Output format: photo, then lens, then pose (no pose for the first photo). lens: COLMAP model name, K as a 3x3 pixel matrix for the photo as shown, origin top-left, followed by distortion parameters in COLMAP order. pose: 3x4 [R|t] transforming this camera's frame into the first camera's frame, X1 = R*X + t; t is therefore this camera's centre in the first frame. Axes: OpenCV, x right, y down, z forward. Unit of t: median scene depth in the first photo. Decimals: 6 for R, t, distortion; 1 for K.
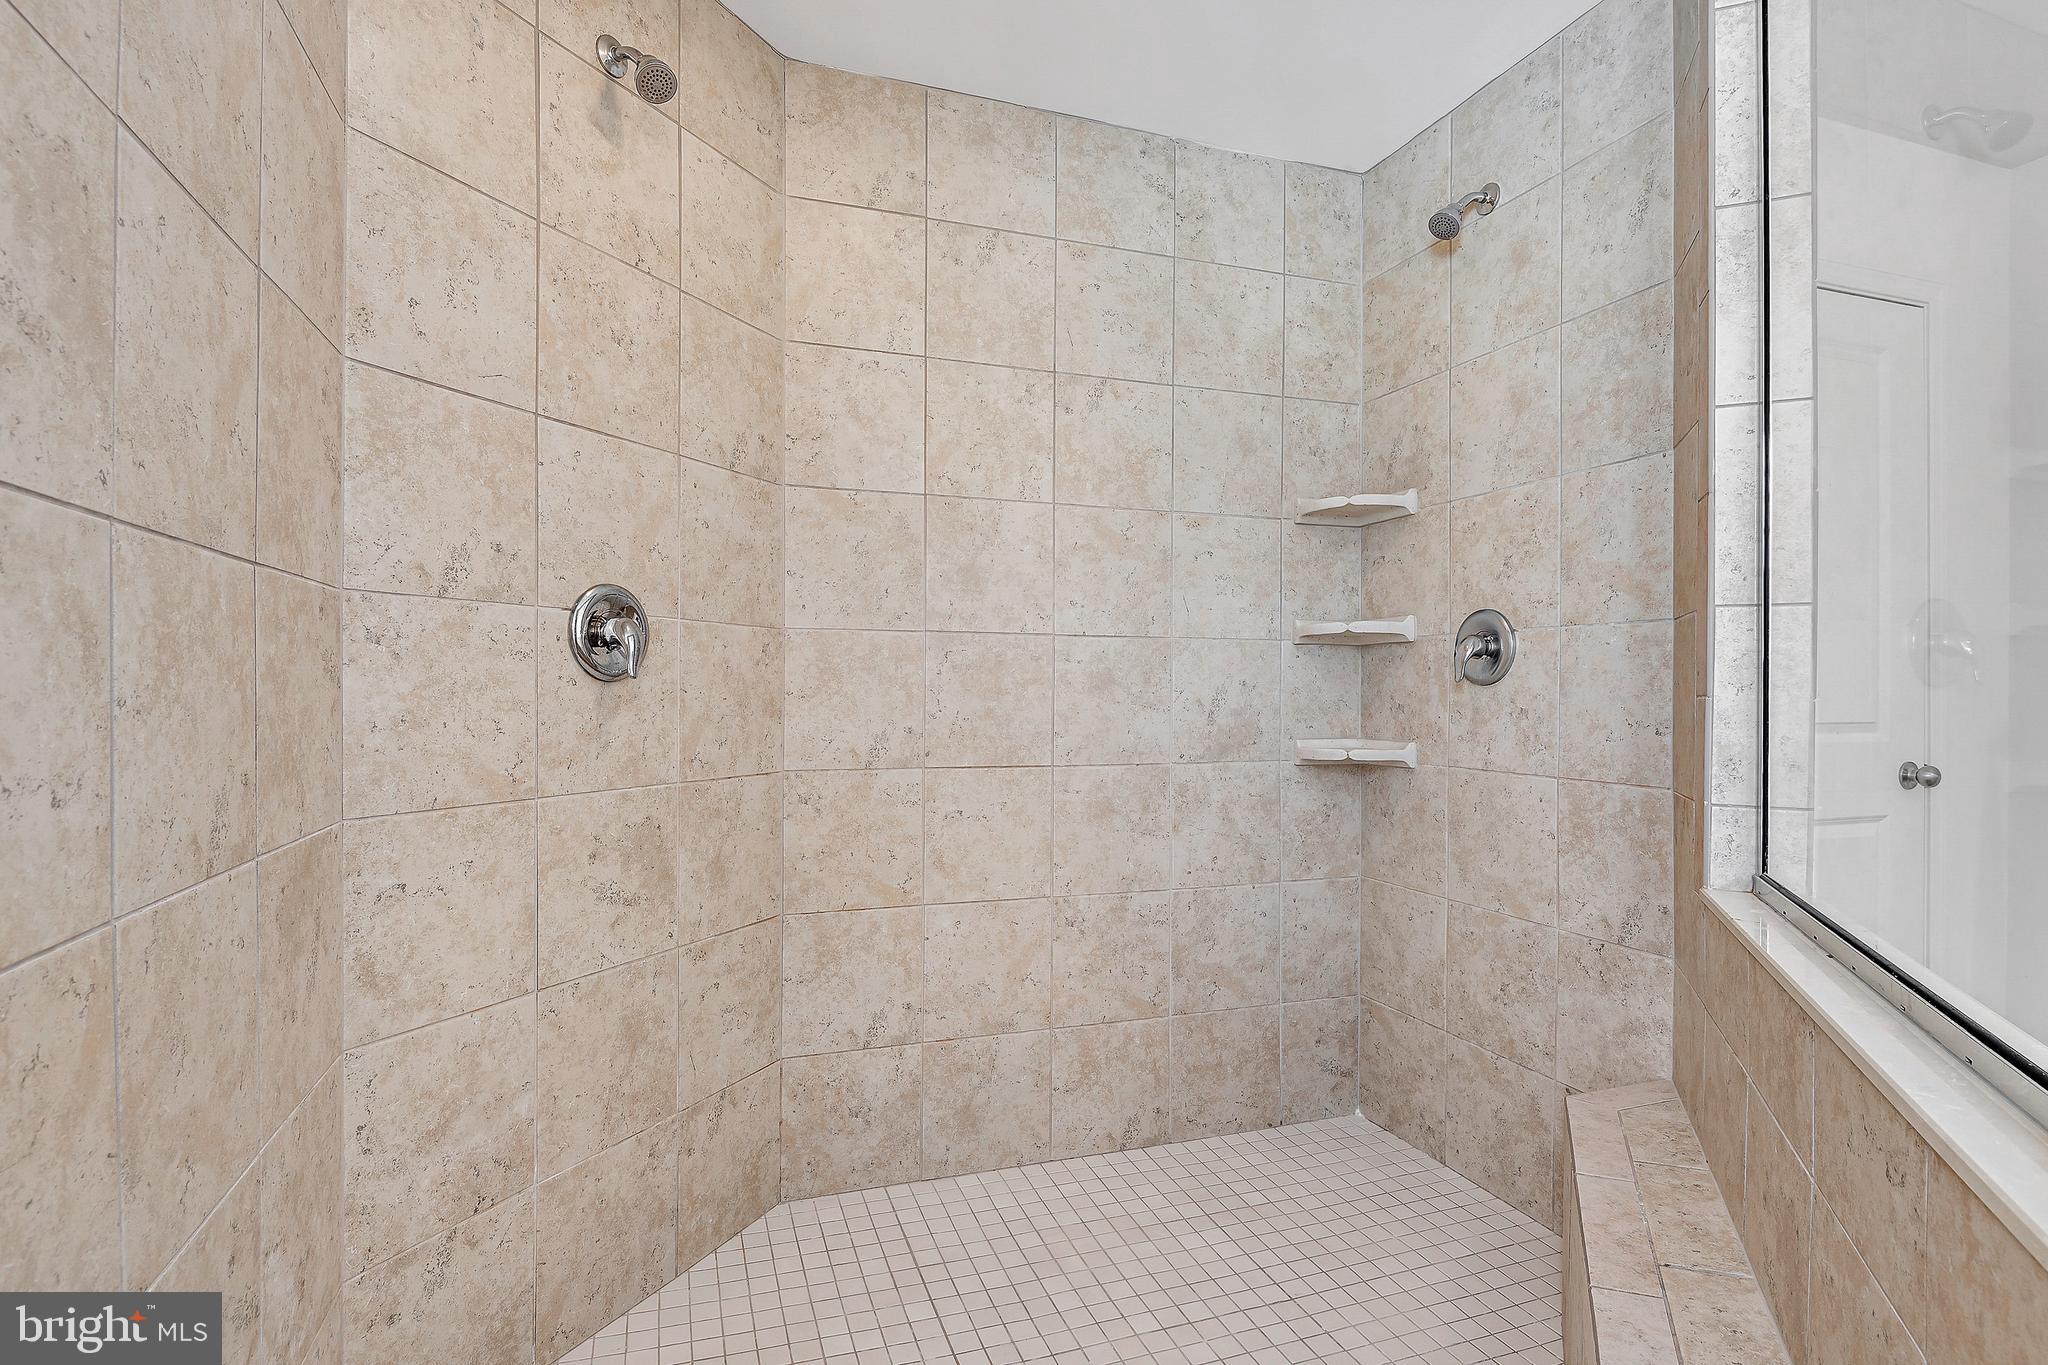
lens RADIAL K [[1030.4, 0, 1018.6], [0, 1030.4, 686.7], [0, 0, 1]] dist [0.015858, -0.008062]
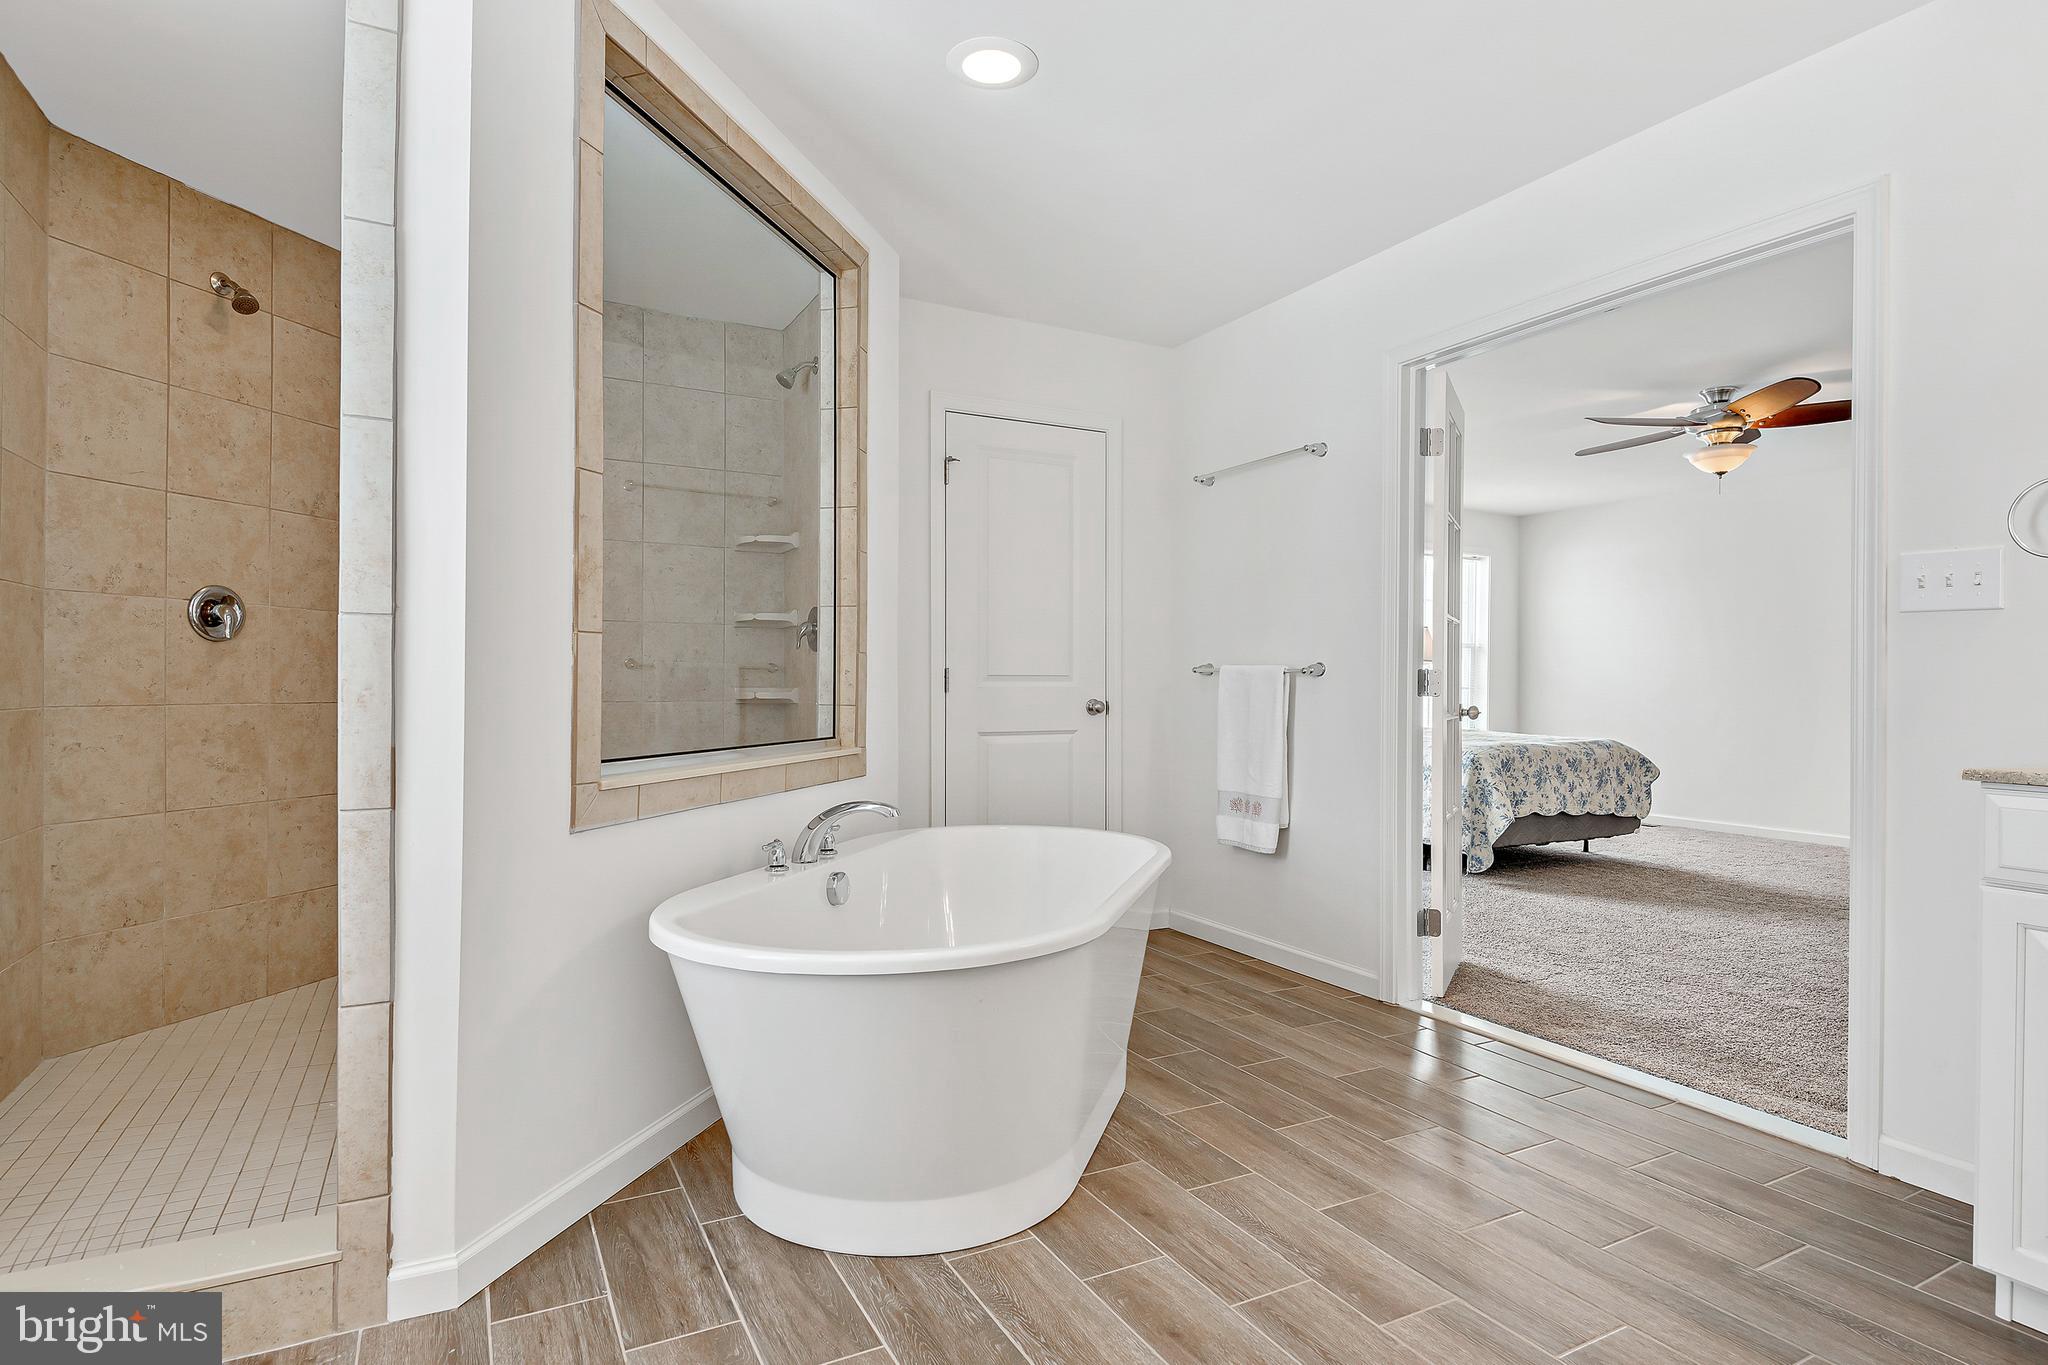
lens RADIAL K [[1069.3, 0, 1033.6], [0, 1069.3, 677.9], [0, 0, 1]] dist [0.007301, -0.005006]
pose [[0.985867, 0.001996, 0.167520, 0.687769], [-0.001408, 0.999992, -0.003626, 0.063772], [-0.167526, 0.003339, 0.985862, -1.056968]]
